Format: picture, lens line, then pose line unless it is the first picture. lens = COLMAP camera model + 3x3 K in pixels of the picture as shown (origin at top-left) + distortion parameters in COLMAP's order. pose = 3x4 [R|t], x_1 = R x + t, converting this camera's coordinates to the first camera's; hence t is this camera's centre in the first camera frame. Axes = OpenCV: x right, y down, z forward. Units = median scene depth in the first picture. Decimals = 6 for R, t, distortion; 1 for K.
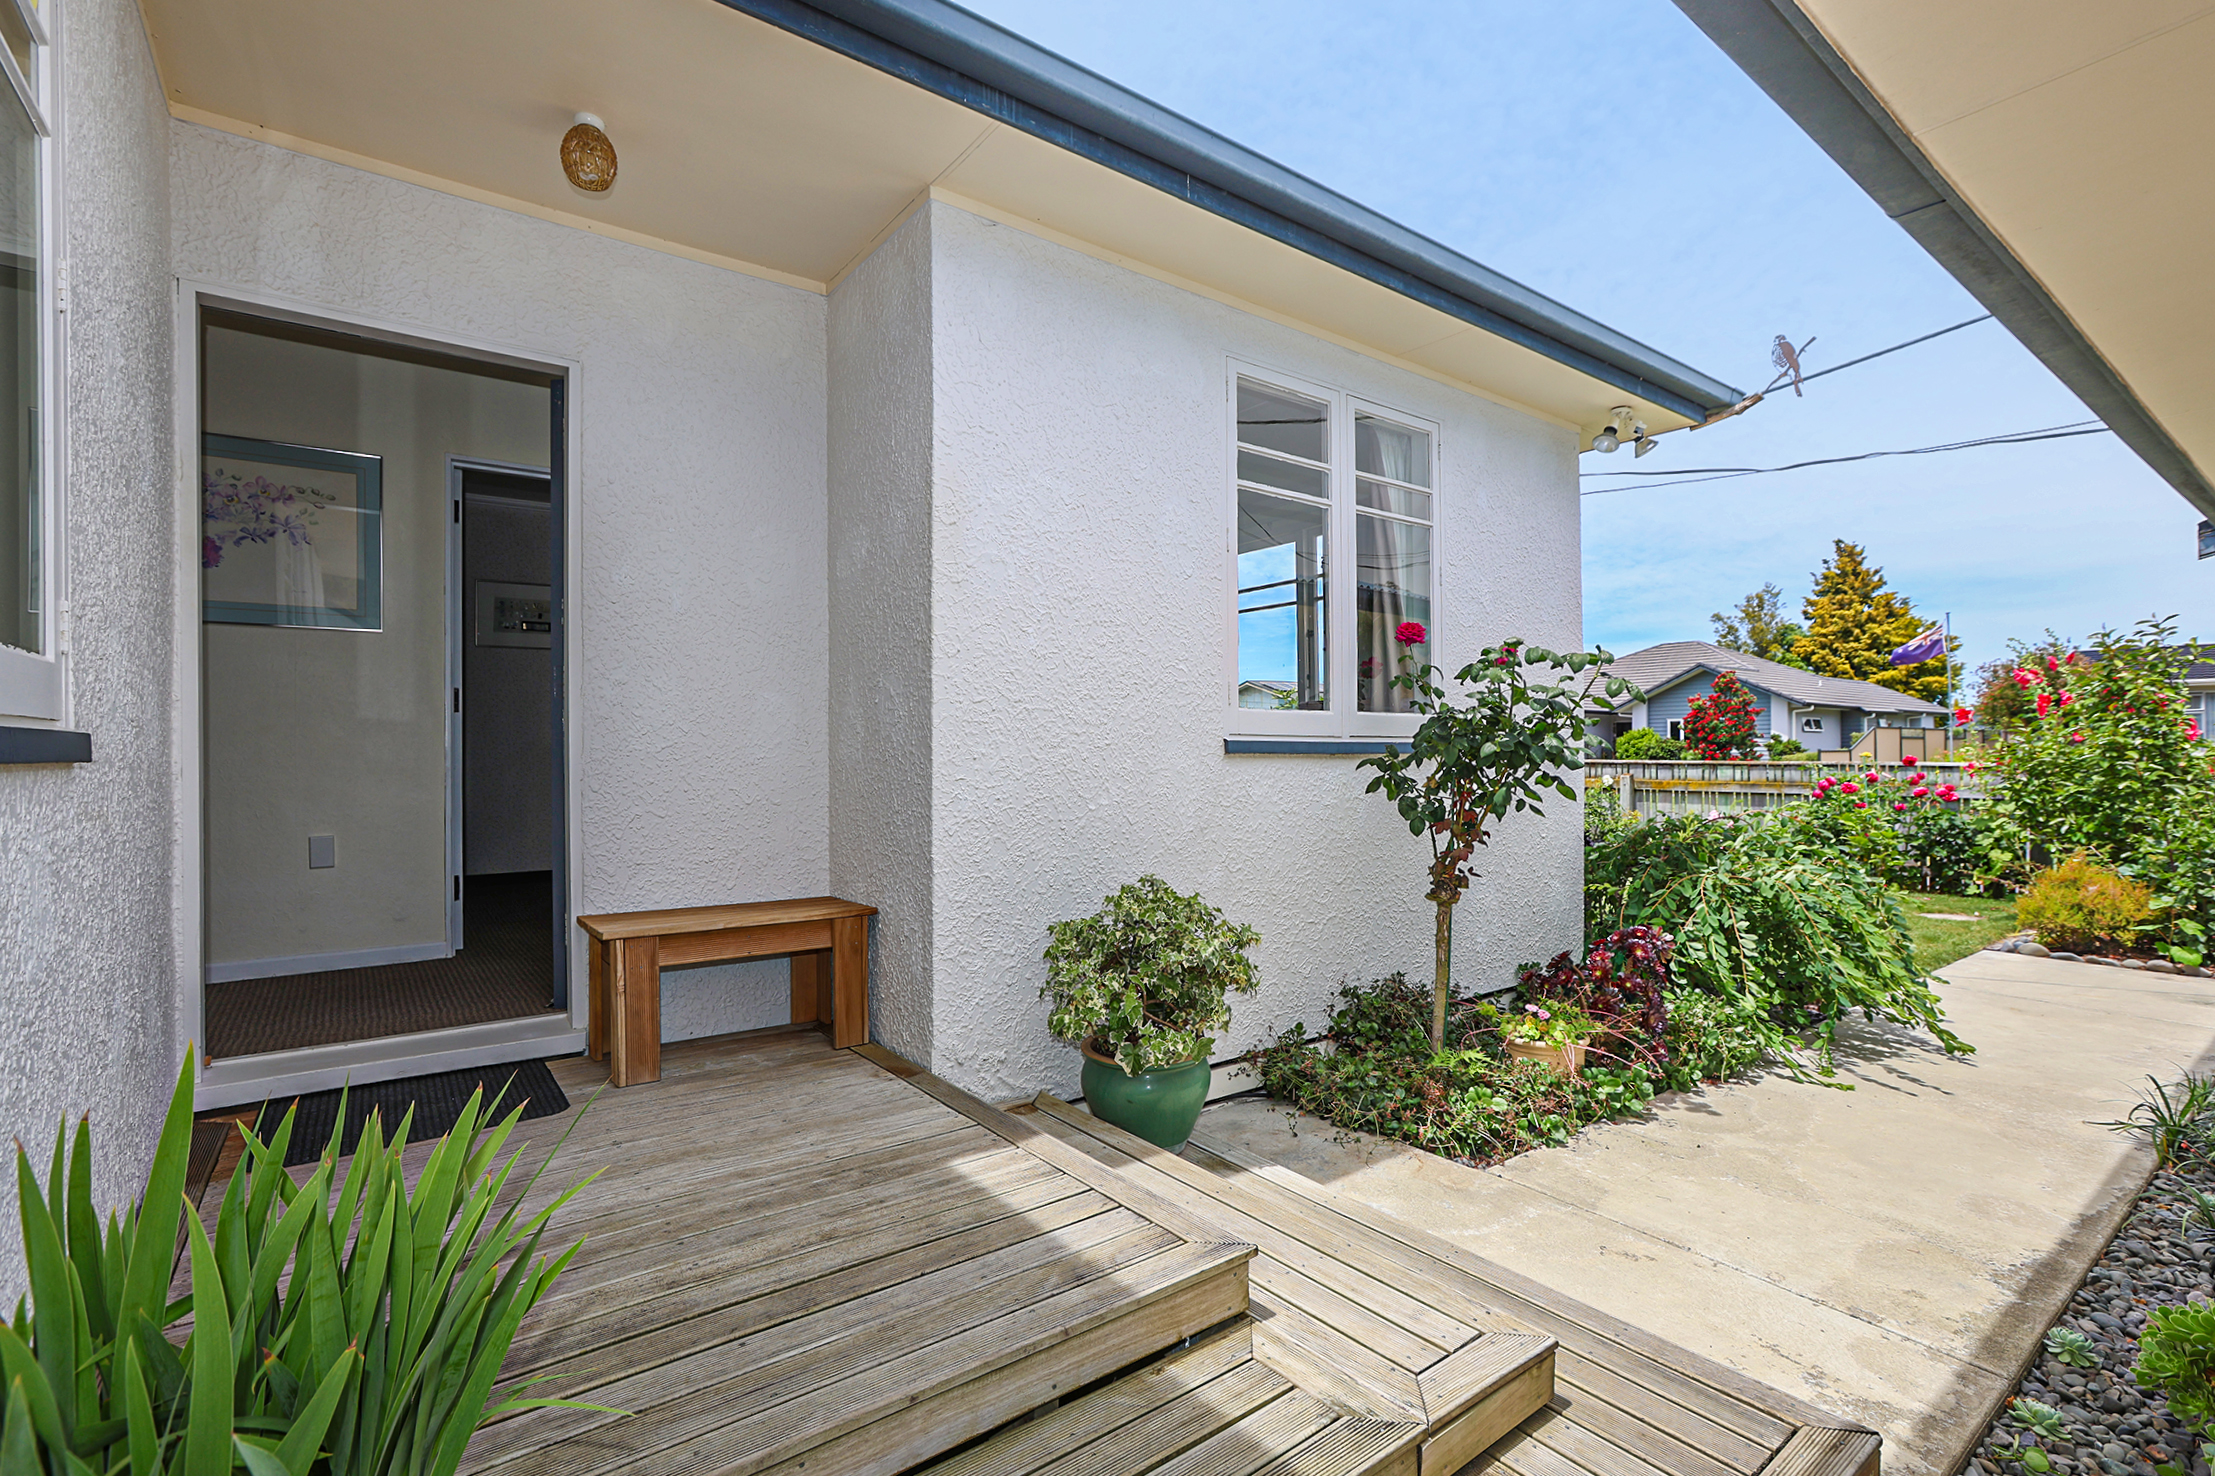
lens RADIAL K [[1027.3, 0, 1100.1], [0, 1027.3, 718.1], [0, 0, 1]] dist [0.001612, 0.000180]
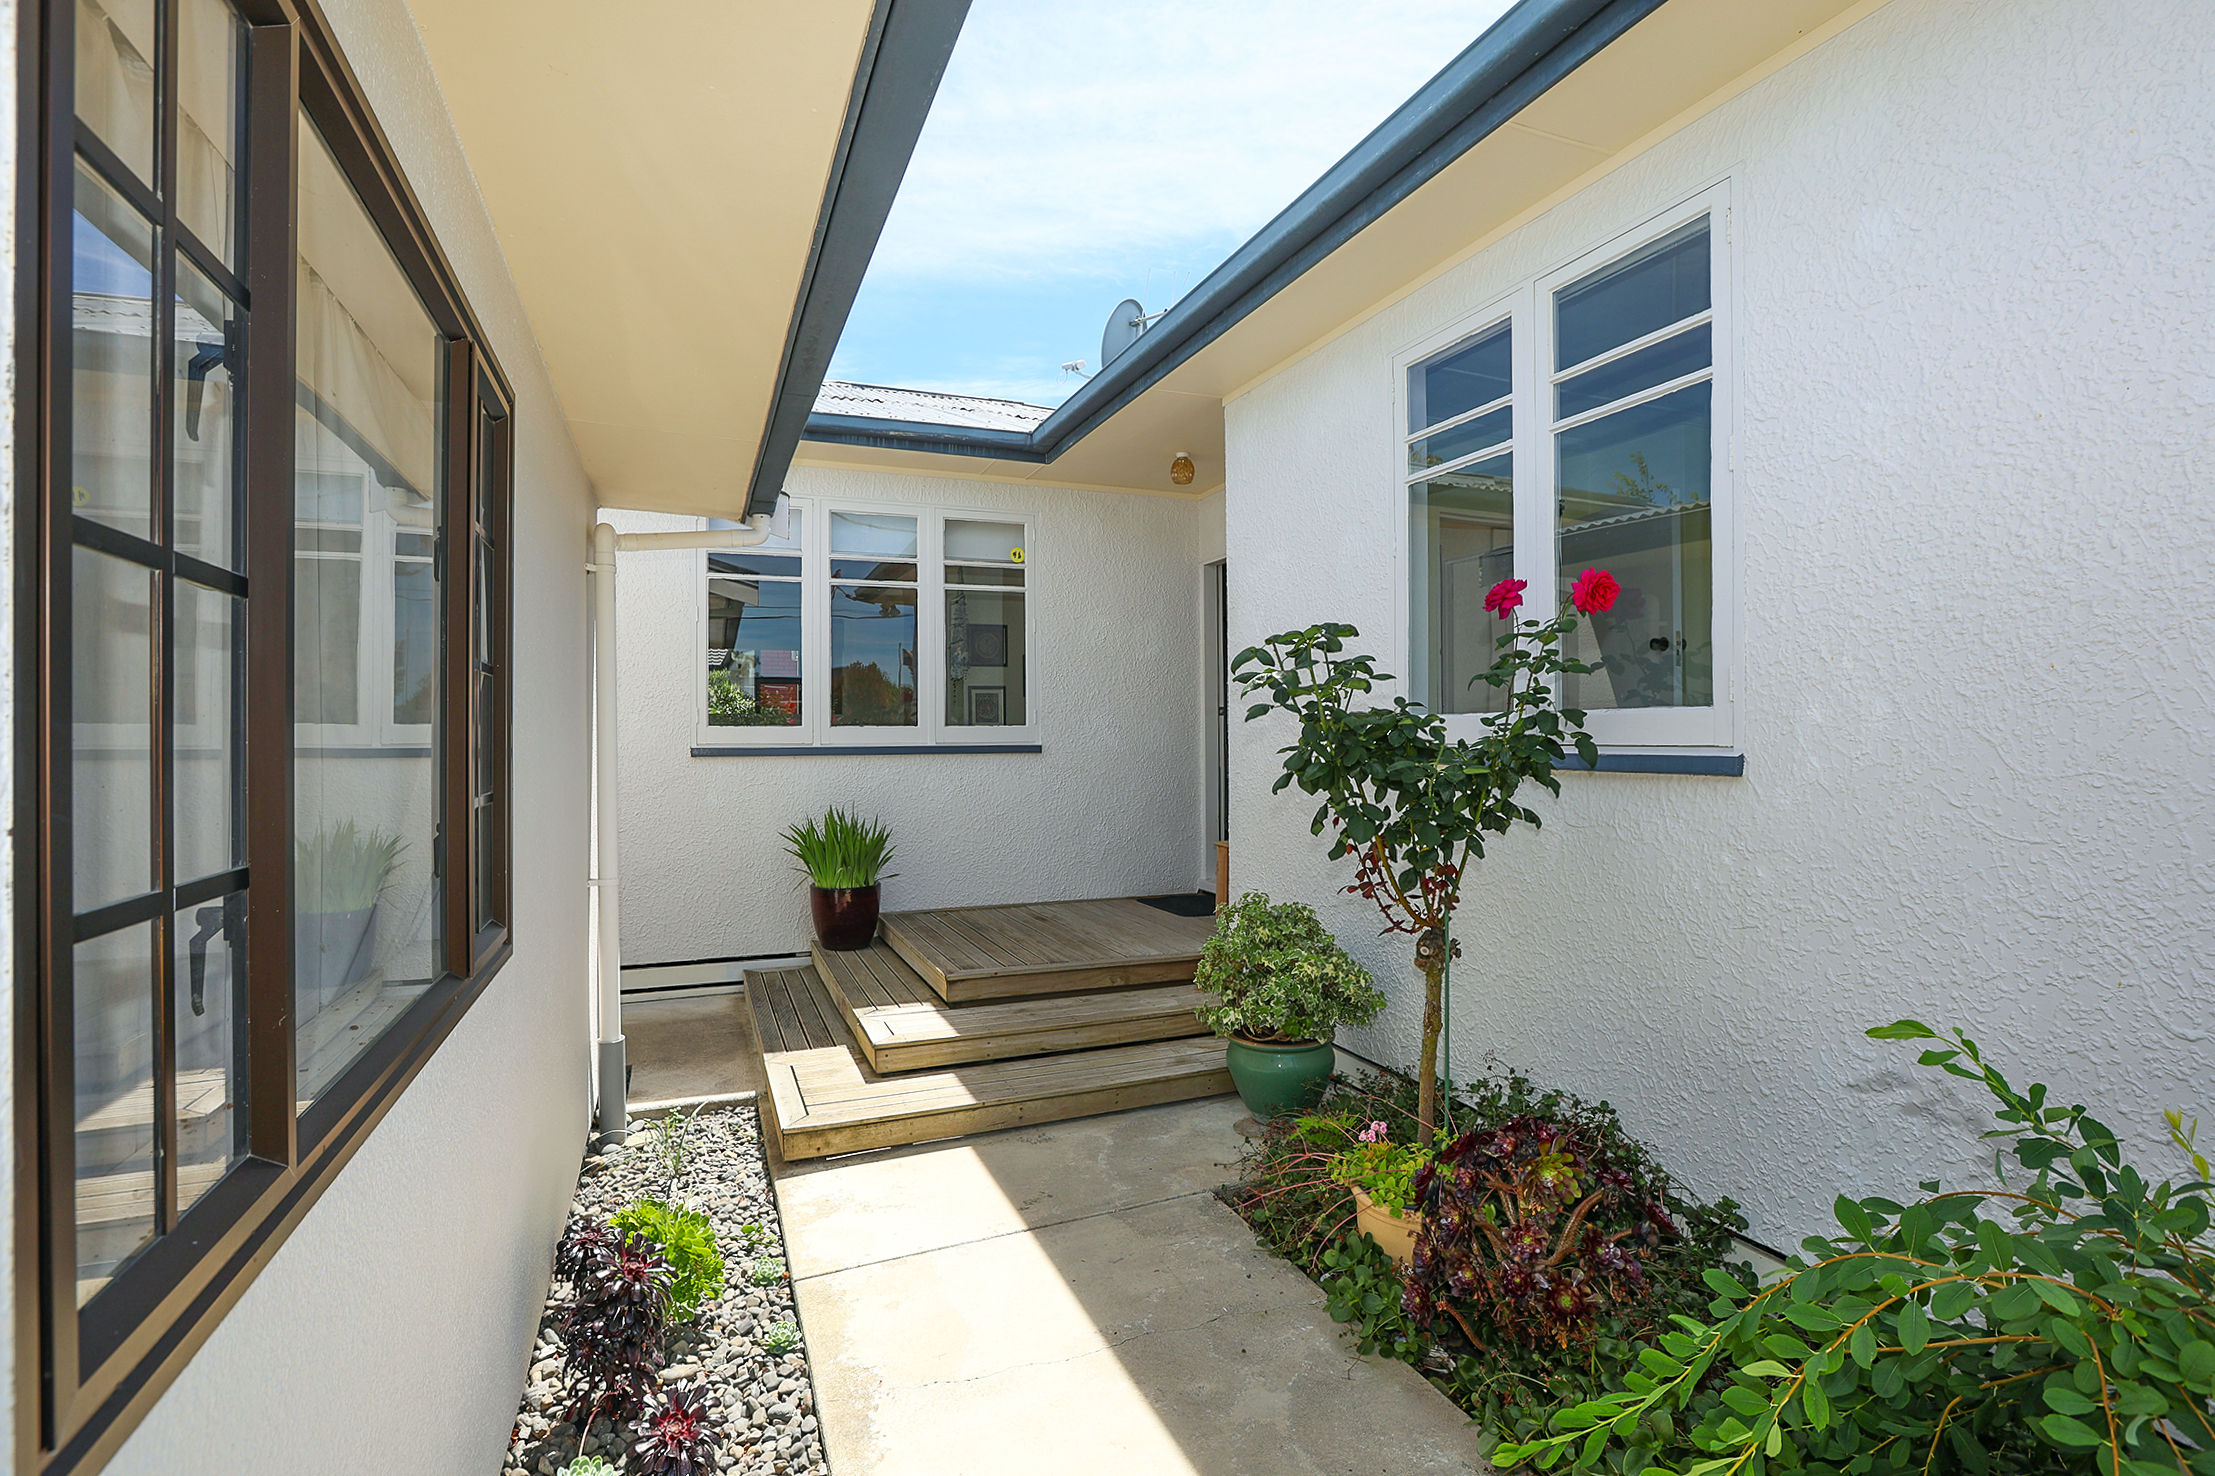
lens RADIAL K [[1038.9, 0, 1095.2], [0, 1038.9, 731.5], [0, 0, 1]] dist [-0.027026, 0.000409]
pose [[-0.274451, -0.023280, -0.961319, 1.049660], [0.004592, 0.999664, -0.025520, 0.025125], [0.961590, -0.011418, -0.274252, 0.911150]]
